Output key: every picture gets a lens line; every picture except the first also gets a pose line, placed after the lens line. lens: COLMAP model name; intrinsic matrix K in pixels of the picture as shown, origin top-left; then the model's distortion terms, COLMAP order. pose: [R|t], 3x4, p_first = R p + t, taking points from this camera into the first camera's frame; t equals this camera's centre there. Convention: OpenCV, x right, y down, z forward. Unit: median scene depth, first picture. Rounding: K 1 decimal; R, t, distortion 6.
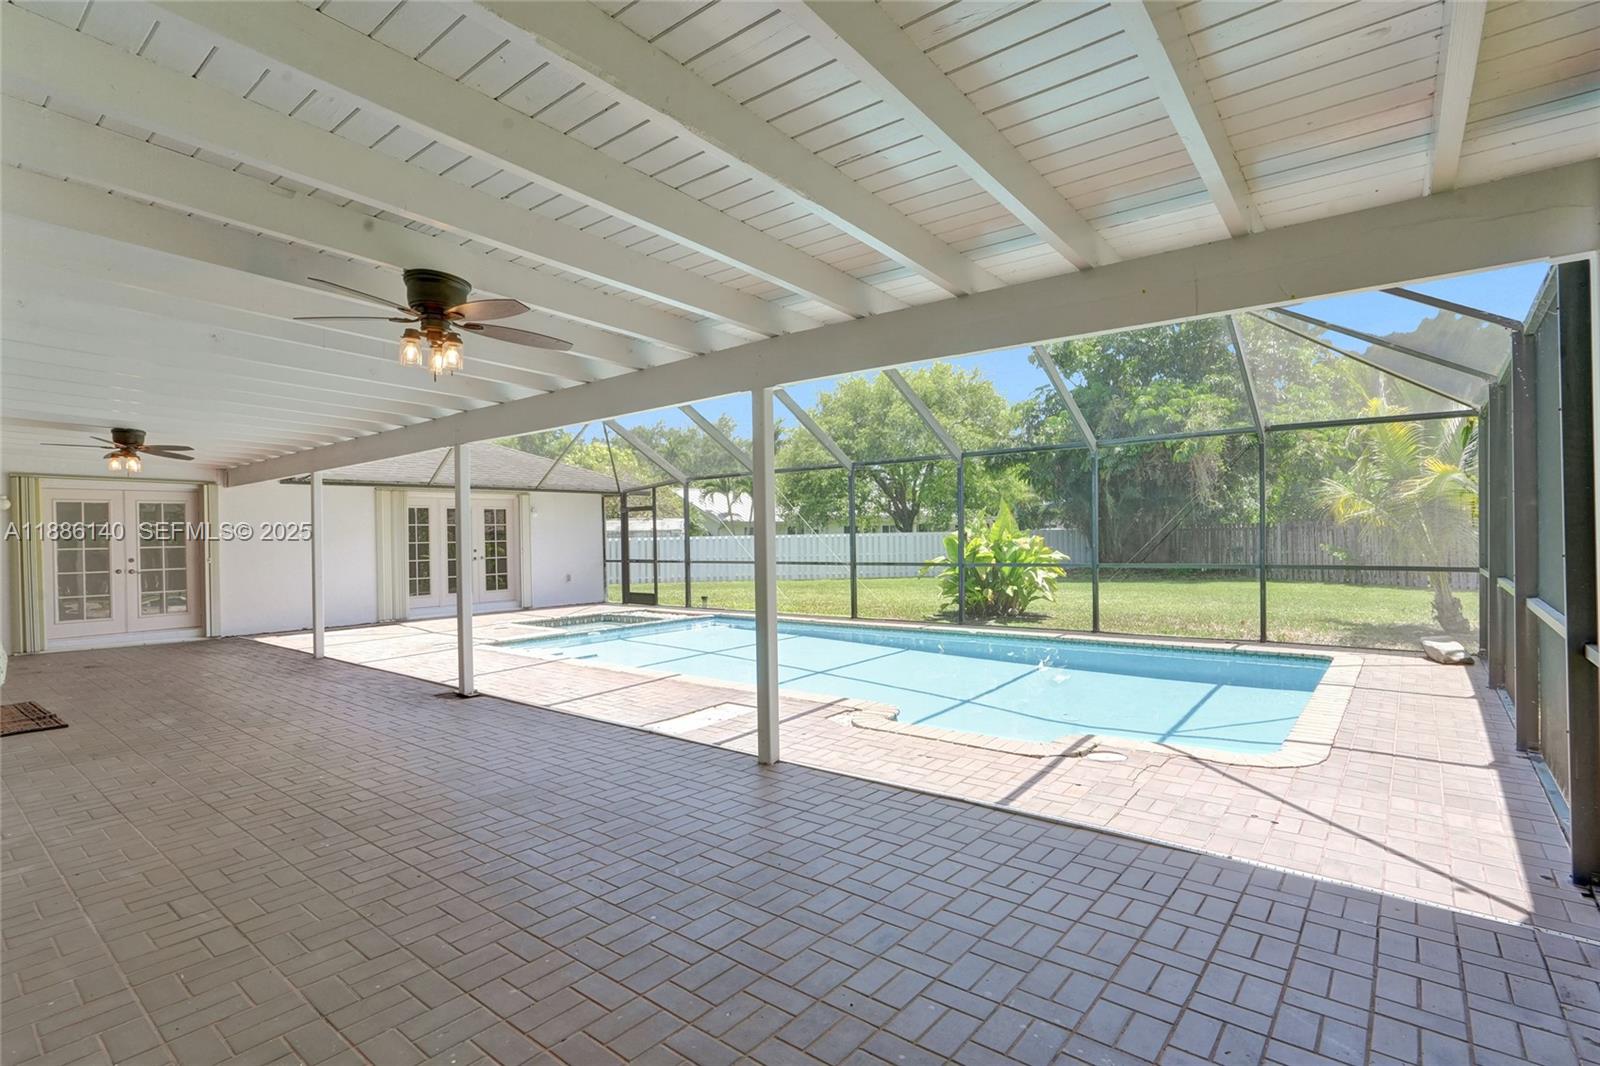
lens RADIAL K [[766.8, 0, 793.0], [0, 766.8, 545.5], [0, 0, 1]] dist [-0.022481, 0.000196]
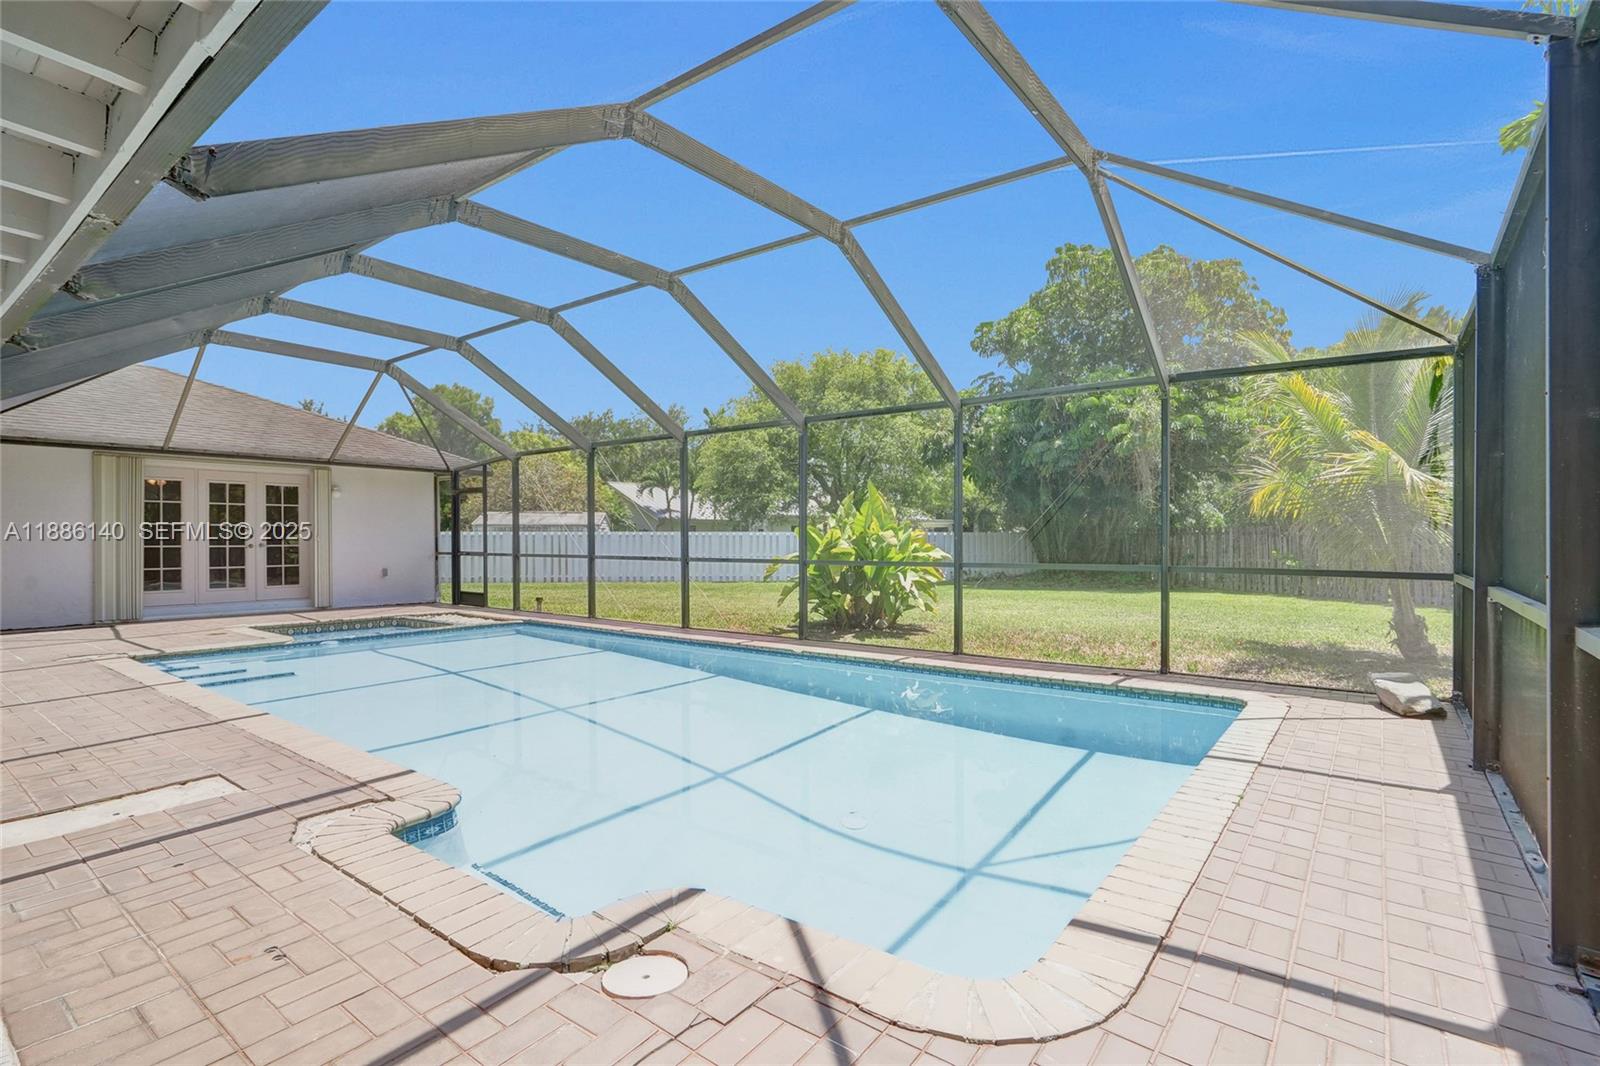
lens RADIAL K [[788.4, 0, 798.9], [0, 788.4, 538.0], [0, 0, 1]] dist [-0.037229, 0.008035]
pose [[0.998756, 0.020637, 0.045395, 0.163584], [-0.020047, 0.999709, -0.013426, 0.010612], [-0.045659, 0.012499, 0.998879, 0.188330]]
